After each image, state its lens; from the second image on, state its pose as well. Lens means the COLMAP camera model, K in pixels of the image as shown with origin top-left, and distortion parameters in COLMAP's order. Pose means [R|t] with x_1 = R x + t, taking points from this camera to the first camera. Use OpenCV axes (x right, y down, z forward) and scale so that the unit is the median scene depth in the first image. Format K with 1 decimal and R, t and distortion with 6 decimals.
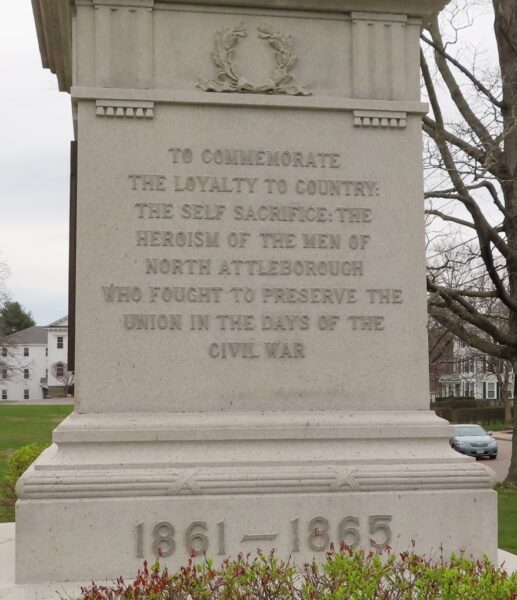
lens RADIAL K [[1114.6, 0, 258.7], [0, 1114.6, 301.6], [0, 0, 1]] dist [-0.035879, 0.000000]
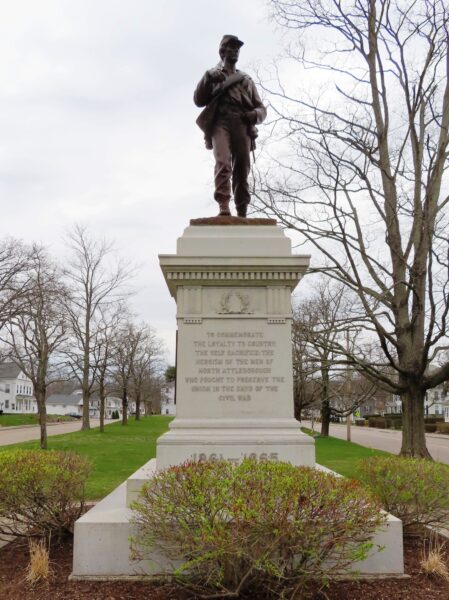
lens RADIAL K [[558.0, 0, 224.4], [0, 558.0, 300.3], [0, 0, 1]] dist [-0.006356, -0.002205]
pose [[0.992358, -0.019098, -0.121909, 0.159132], [0.005161, 0.993510, -0.113630, -0.048138], [0.123288, 0.112132, 0.986015, -0.542781]]
